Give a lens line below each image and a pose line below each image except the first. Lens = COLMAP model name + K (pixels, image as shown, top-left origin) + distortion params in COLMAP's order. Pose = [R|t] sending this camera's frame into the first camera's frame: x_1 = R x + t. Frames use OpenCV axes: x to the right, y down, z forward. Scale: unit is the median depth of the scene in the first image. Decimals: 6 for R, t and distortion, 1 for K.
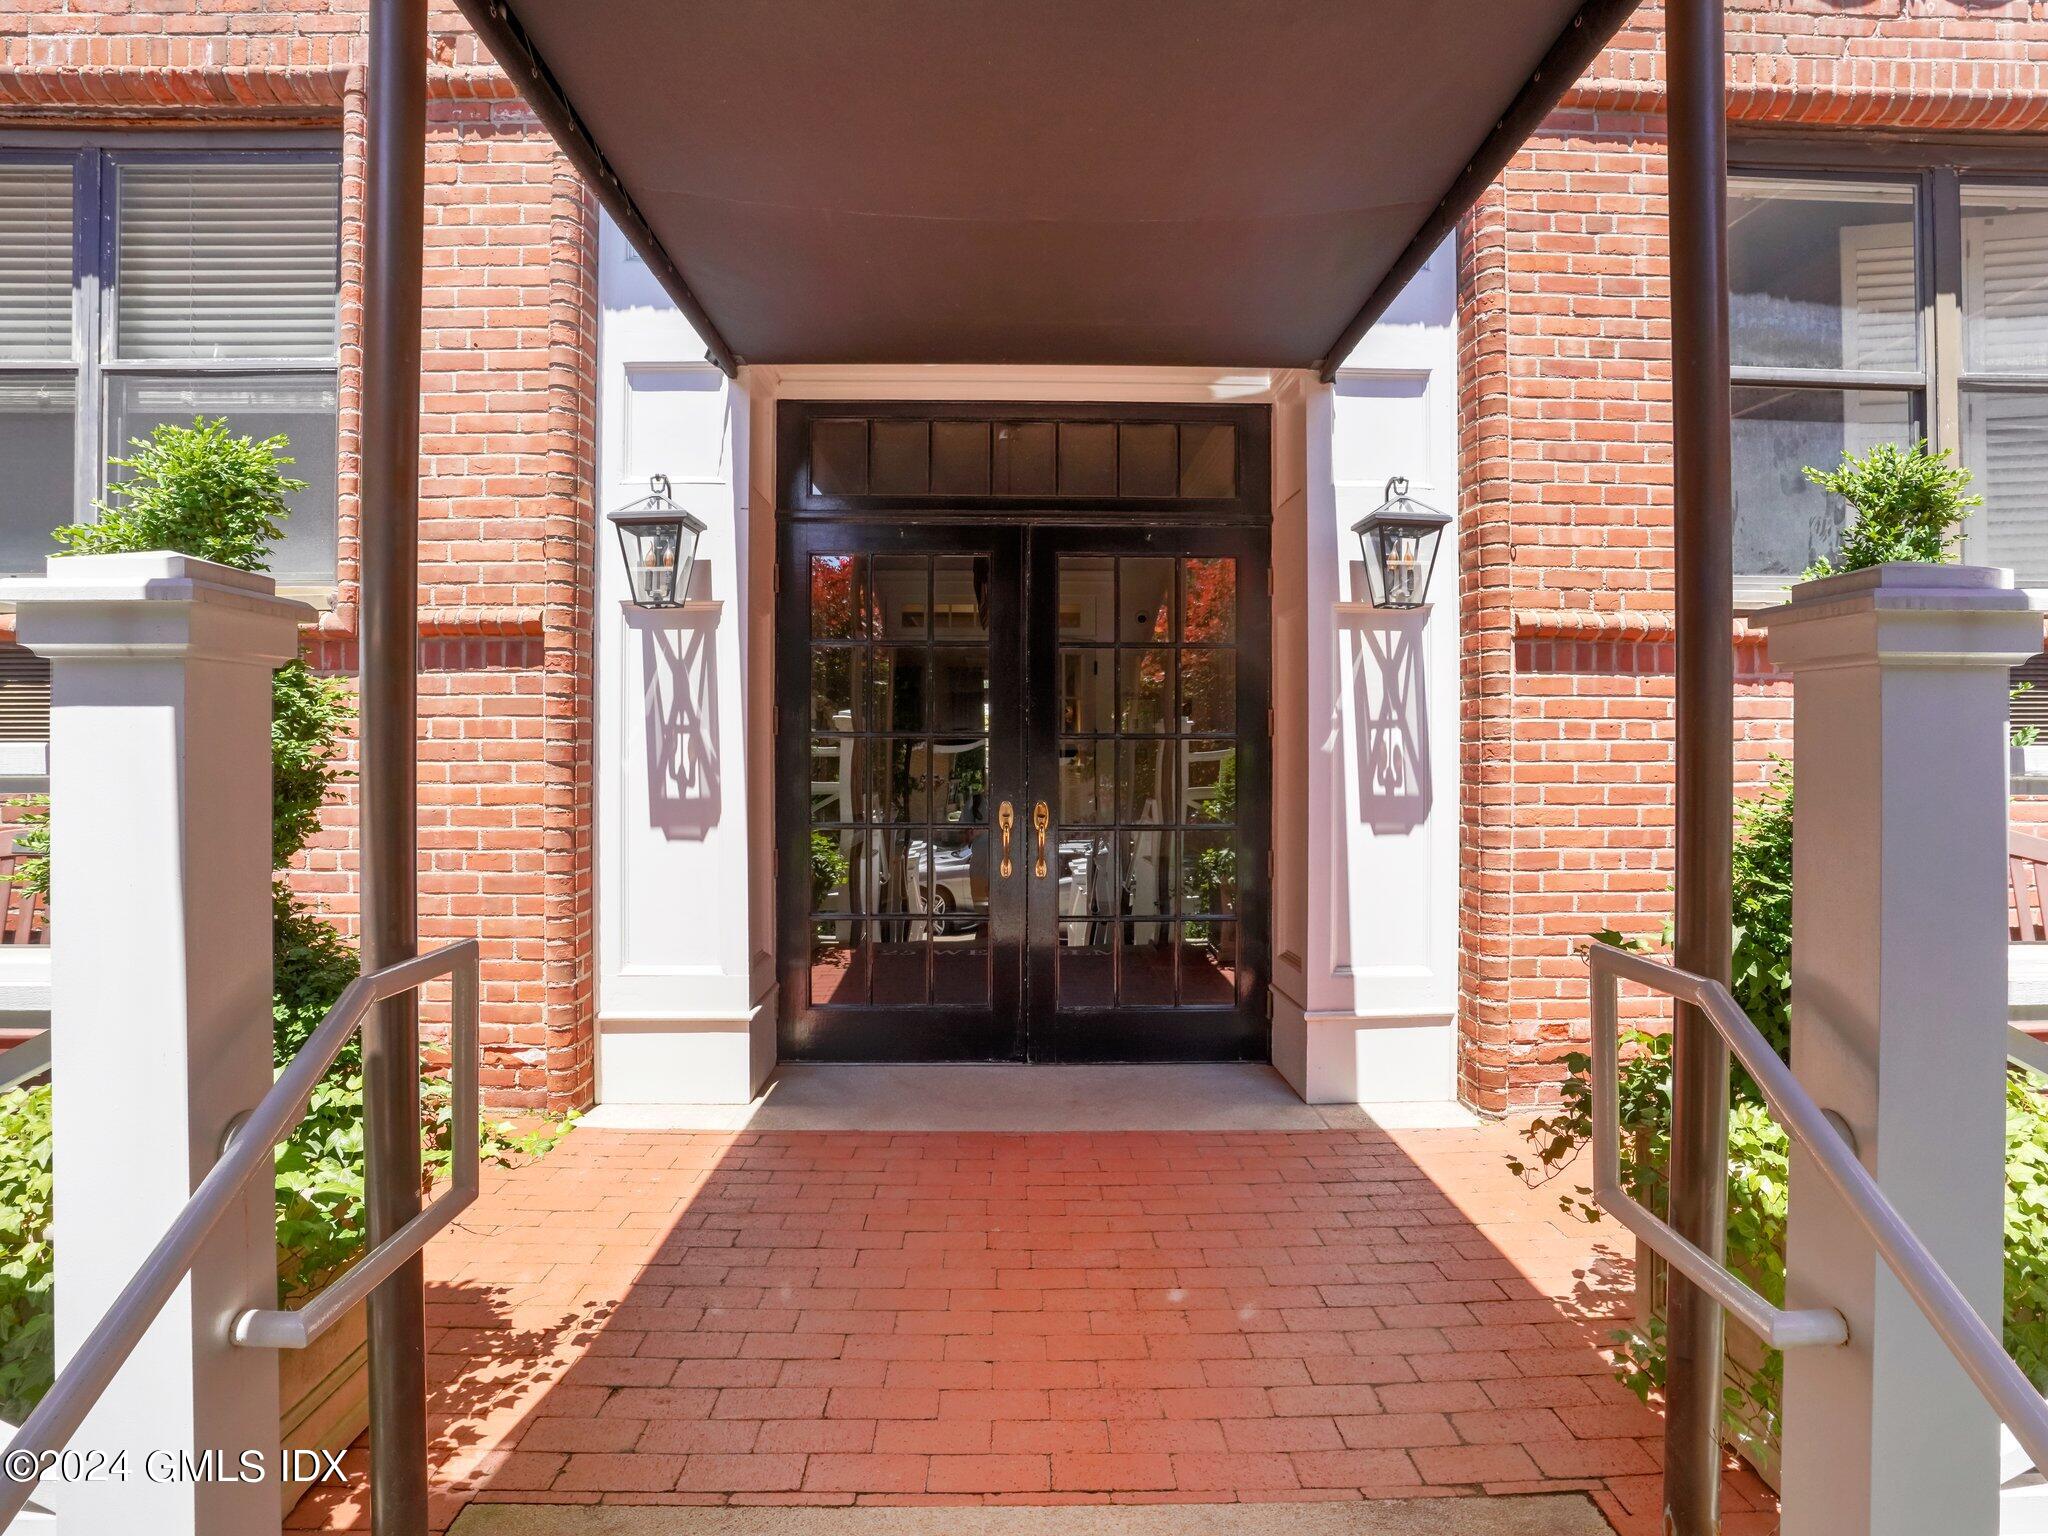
lens RADIAL K [[1147.6, 0, 1038.7], [0, 1147.6, 762.1], [0, 0, 1]] dist [-0.084737, 0.039272]
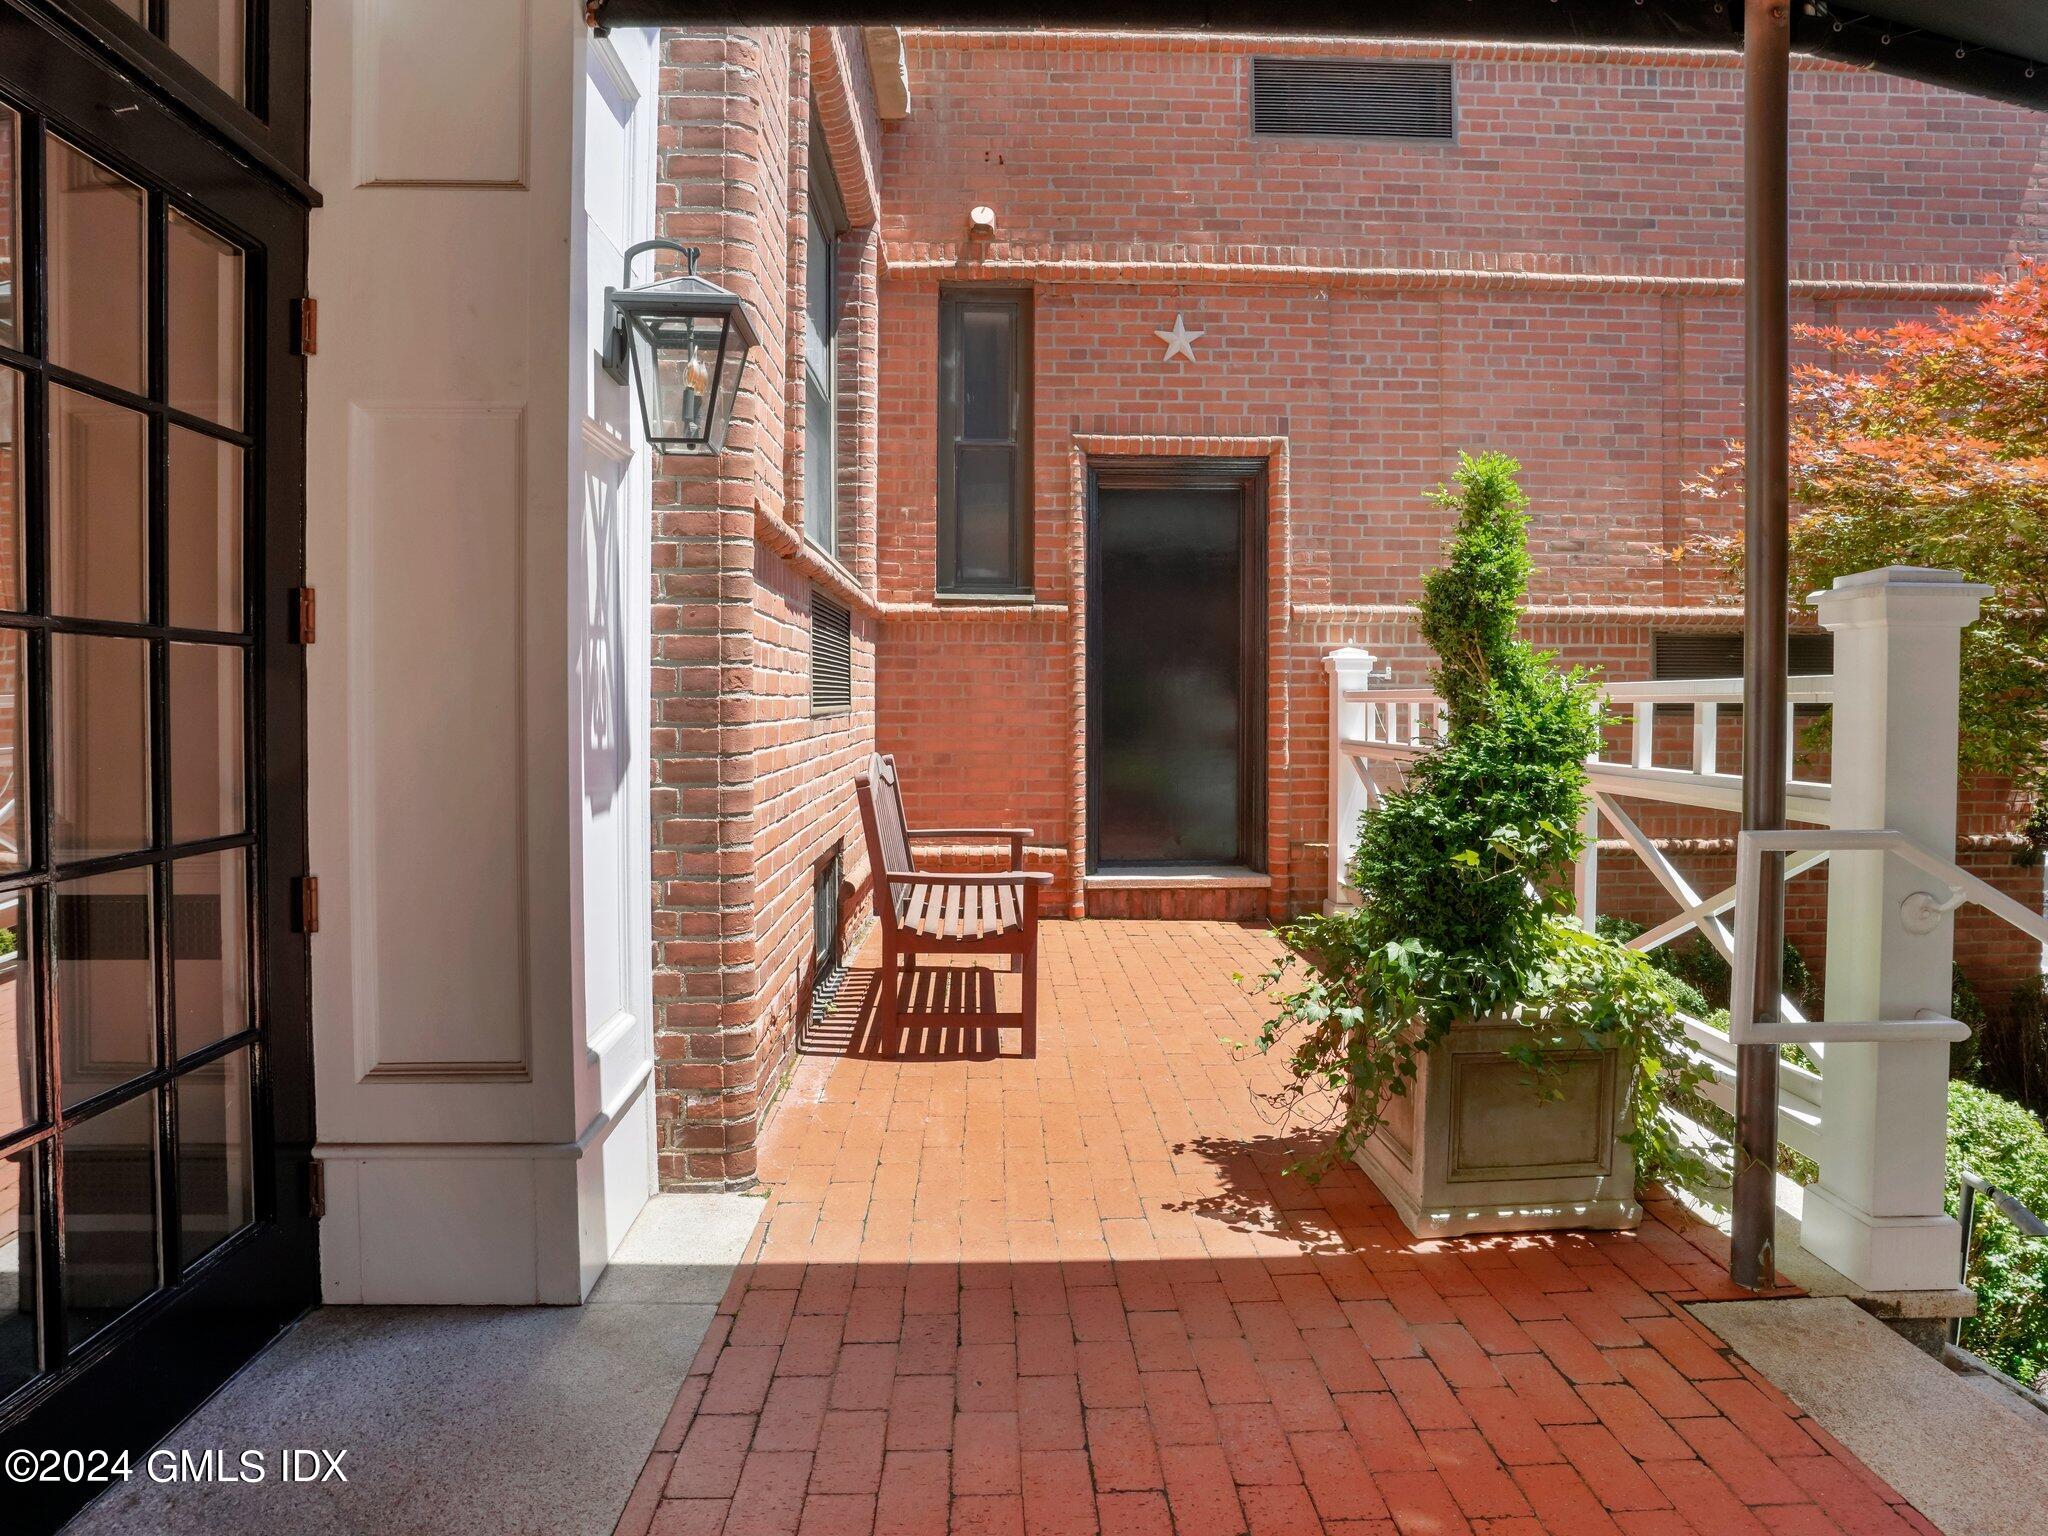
lens RADIAL K [[1147.6, 0, 1038.7], [0, 1147.6, 762.1], [0, 0, 1]] dist [-0.084737, 0.039272]
pose [[-0.010038, -0.044616, 0.998954, -0.445435], [-0.003474, 0.999000, 0.044583, 0.012658], [-0.999944, -0.003023, -0.010183, 1.121656]]
